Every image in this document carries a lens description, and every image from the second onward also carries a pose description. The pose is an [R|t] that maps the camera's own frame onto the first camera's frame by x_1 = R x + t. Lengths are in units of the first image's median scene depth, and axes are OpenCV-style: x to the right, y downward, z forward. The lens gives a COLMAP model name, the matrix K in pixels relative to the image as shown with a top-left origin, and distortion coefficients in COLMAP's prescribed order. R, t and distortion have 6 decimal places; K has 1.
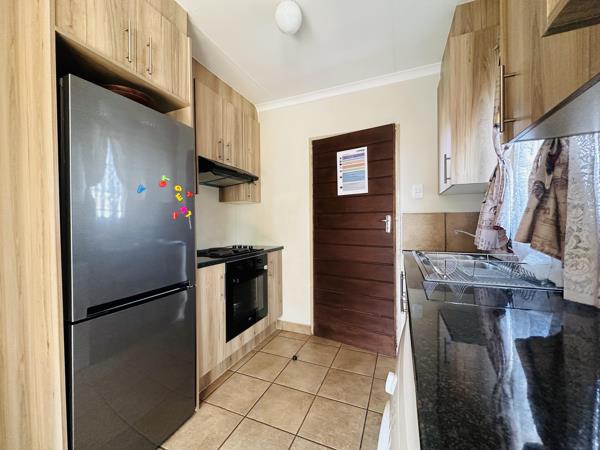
lens RADIAL K [[239.4, 0, 299.9], [0, 239.4, 224.9], [0, 0, 1]] dist [-0.002068, -0.000294]
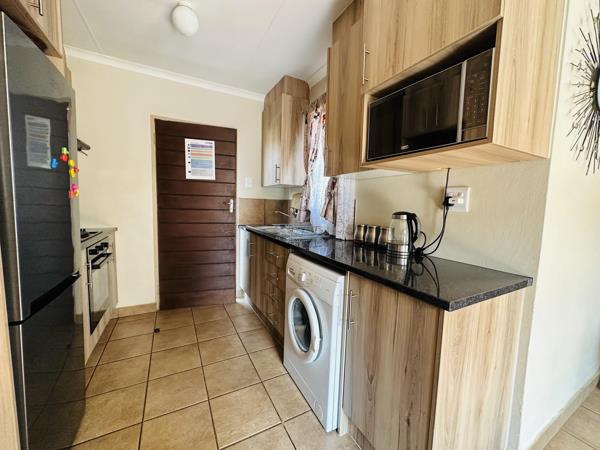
lens RADIAL K [[239.4, 0, 299.5], [0, 239.4, 225.7], [0, 0, 1]] dist [-0.002068, -0.000294]
pose [[0.626512, -0.045926, 0.778057, -0.409081], [-0.027726, 0.996317, 0.081134, -0.011844], [-0.778918, -0.072404, 0.622932, -0.117438]]
